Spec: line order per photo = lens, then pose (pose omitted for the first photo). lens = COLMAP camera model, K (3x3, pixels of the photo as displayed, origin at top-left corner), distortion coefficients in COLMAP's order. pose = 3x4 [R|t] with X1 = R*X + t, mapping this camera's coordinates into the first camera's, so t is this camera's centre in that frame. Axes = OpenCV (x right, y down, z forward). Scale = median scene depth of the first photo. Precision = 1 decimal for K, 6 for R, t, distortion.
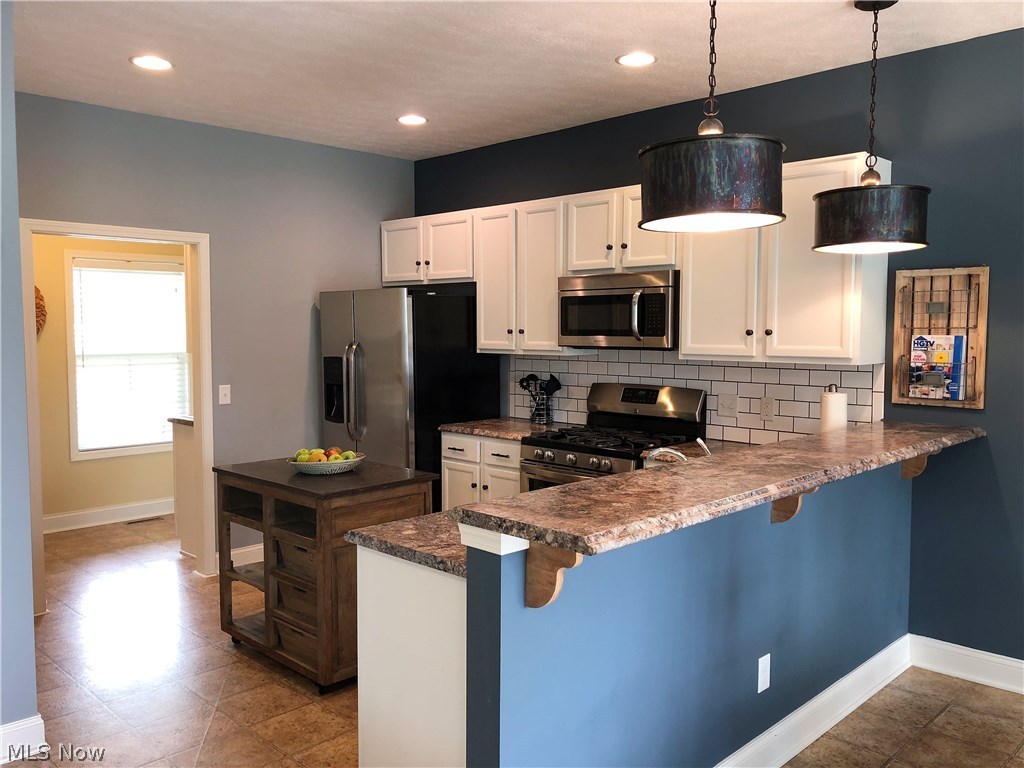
lens RADIAL K [[837.1, 0, 543.1], [0, 837.1, 385.0], [0, 0, 1]] dist [0.035962, -0.004621]
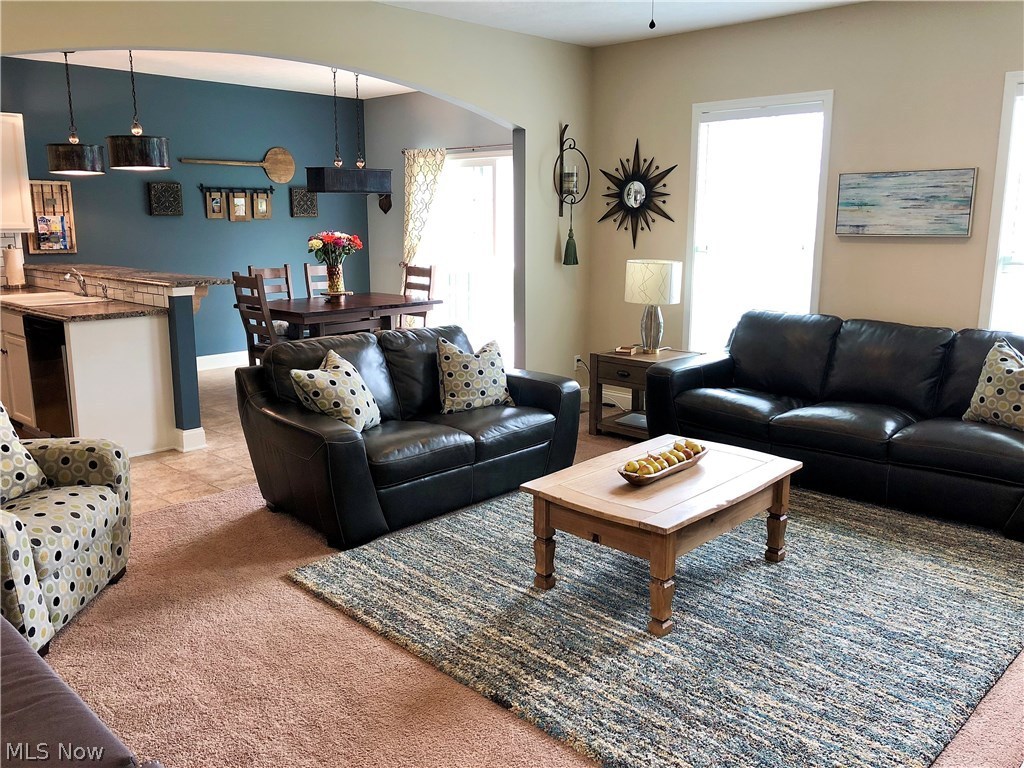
lens RADIAL K [[843.1, 0, 508.7], [0, 843.1, 377.0], [0, 0, 1]] dist [0.027051, -0.020063]
pose [[0.003337, -0.186076, 0.982530, -1.060103], [0.067490, 0.980337, 0.185431, 0.008868], [-0.997714, 0.065692, 0.015829, -0.033876]]
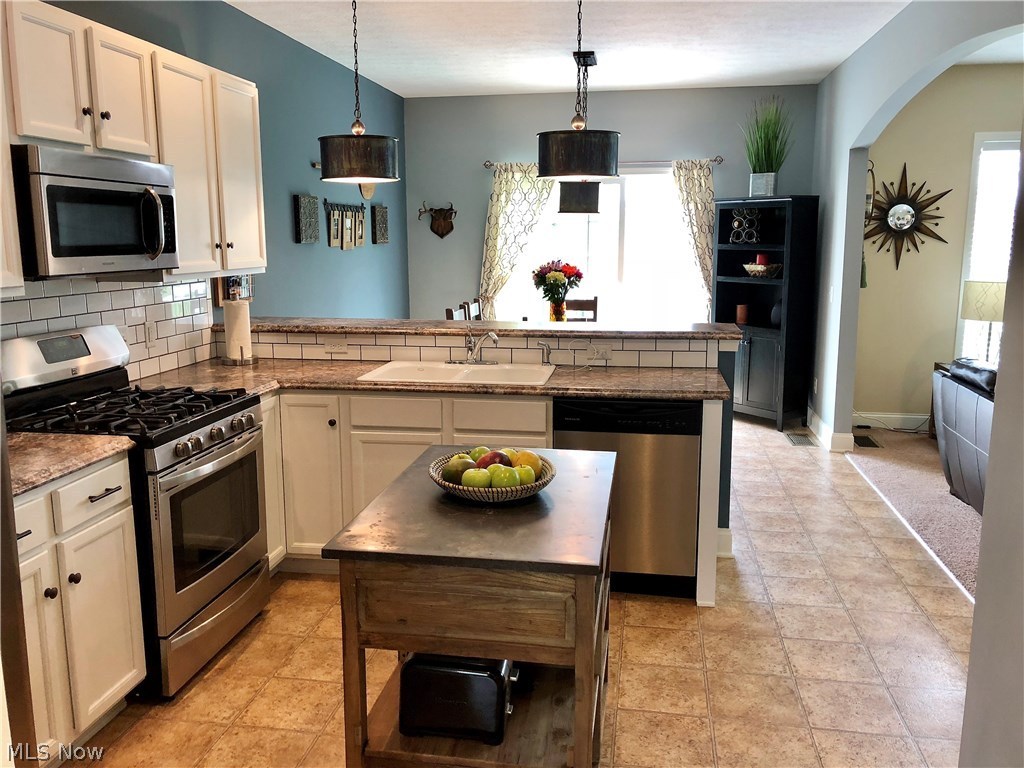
lens RADIAL K [[843.1, 0, 508.7], [0, 843.1, 377.0], [0, 0, 1]] dist [0.027051, -0.020063]
pose [[-0.557207, -0.132753, 0.819693, -0.548748], [0.062909, 0.977552, 0.201083, -0.067685], [-0.827988, 0.163611, -0.536347, 0.966543]]
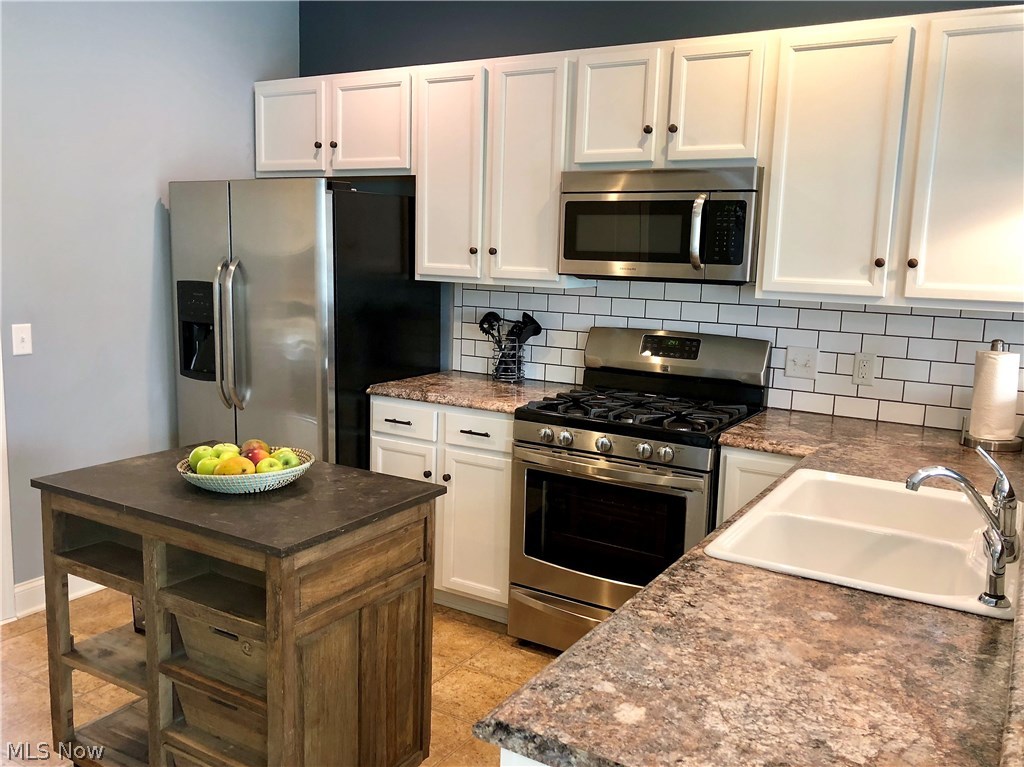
lens RADIAL K [[843.1, 0, 508.7], [0, 843.1, 376.5], [0, 0, 1]] dist [0.027051, -0.020063]
pose [[0.975716, -0.005501, 0.218971, -0.178005], [-0.013096, 0.996431, 0.083389, -0.020288], [-0.218648, -0.084232, 0.972162, 0.333017]]
